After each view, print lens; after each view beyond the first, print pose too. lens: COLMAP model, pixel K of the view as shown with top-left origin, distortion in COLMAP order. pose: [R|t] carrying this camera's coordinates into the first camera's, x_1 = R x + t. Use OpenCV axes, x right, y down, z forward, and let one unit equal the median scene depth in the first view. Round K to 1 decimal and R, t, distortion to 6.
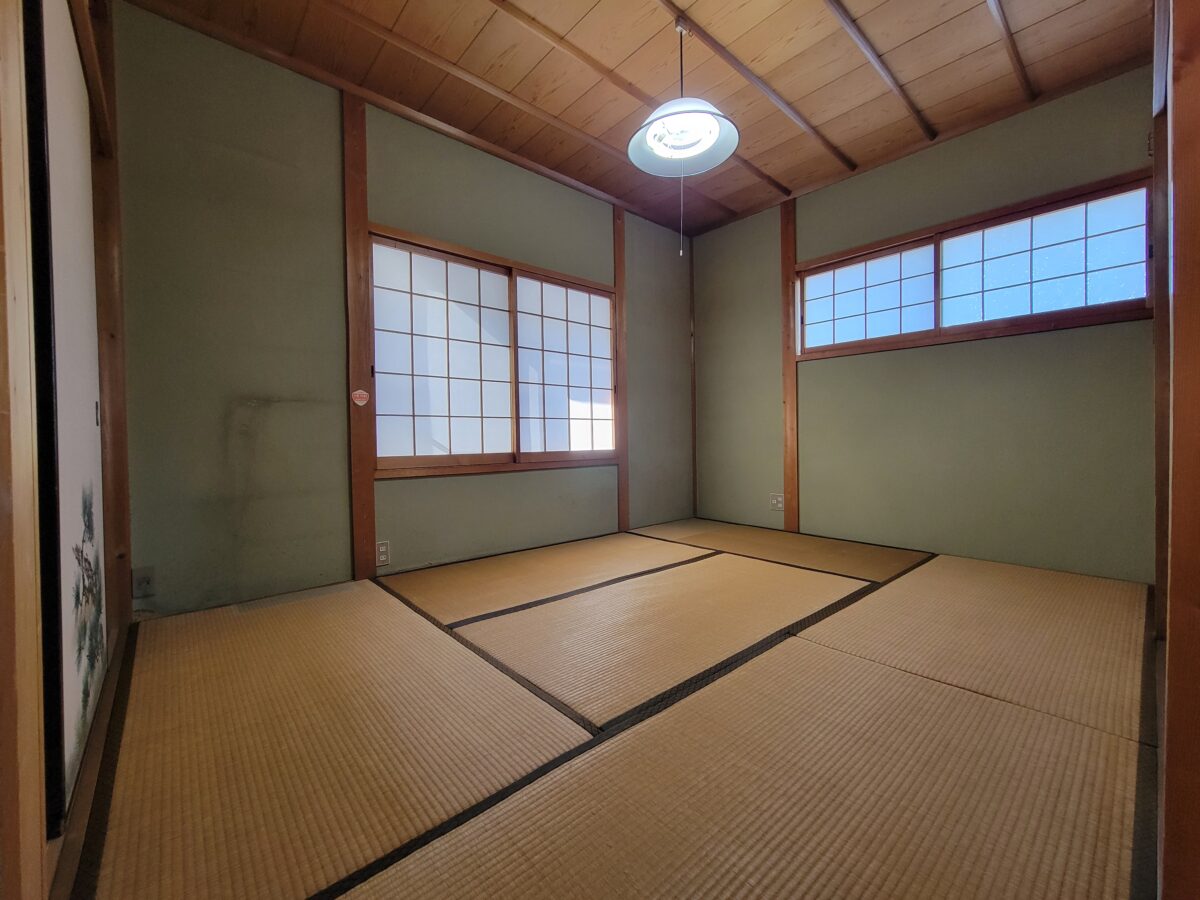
lens RADIAL K [[490.3, 0, 603.7], [0, 490.3, 447.7], [0, 0, 1]] dist [-0.002028, 0.000118]
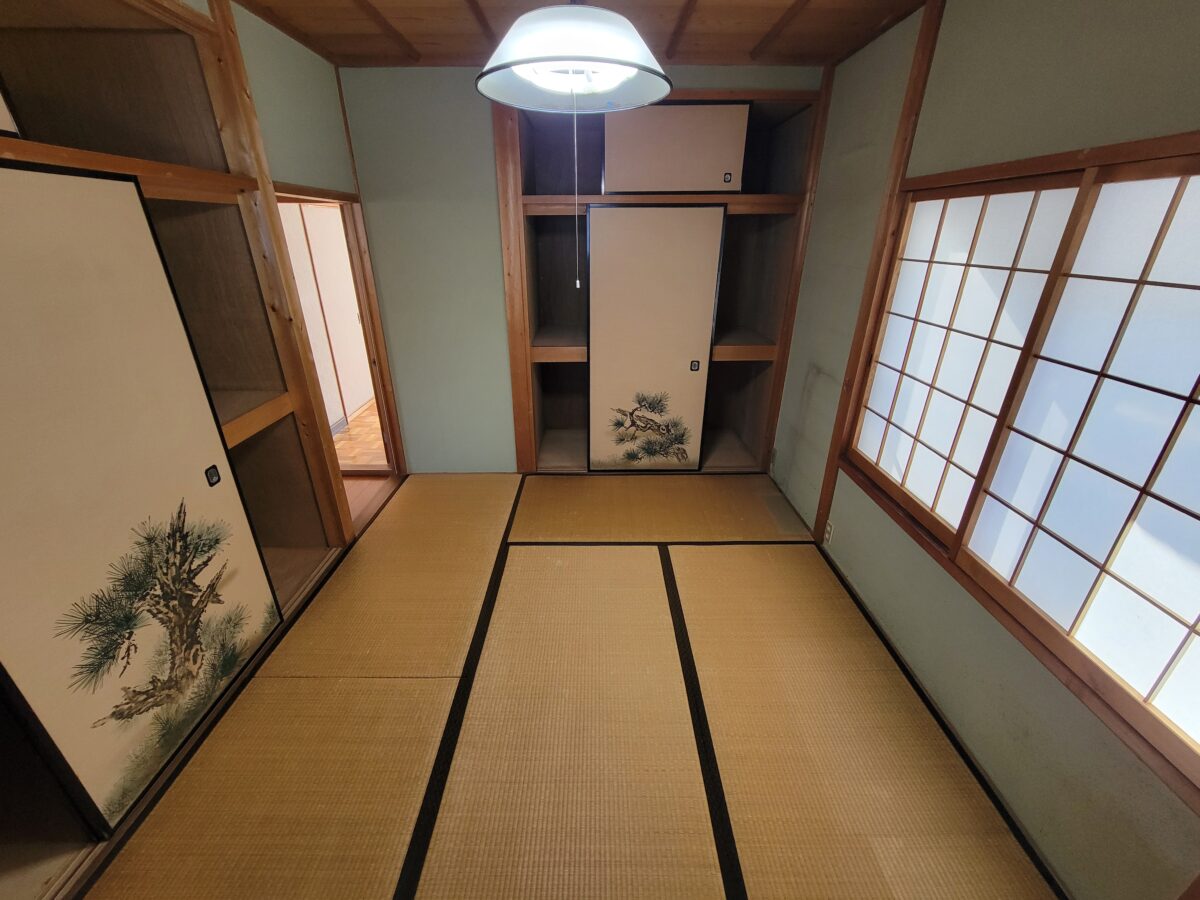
lens RADIAL K [[490.3, 0, 598.1], [0, 490.3, 449.1], [0, 0, 1]] dist [-0.002028, 0.000118]
pose [[-0.662823, 0.303622, -0.684456, 0.475243], [-0.016761, 0.907854, 0.418952, -0.331983], [0.748588, 0.289163, -0.596657, 1.058357]]
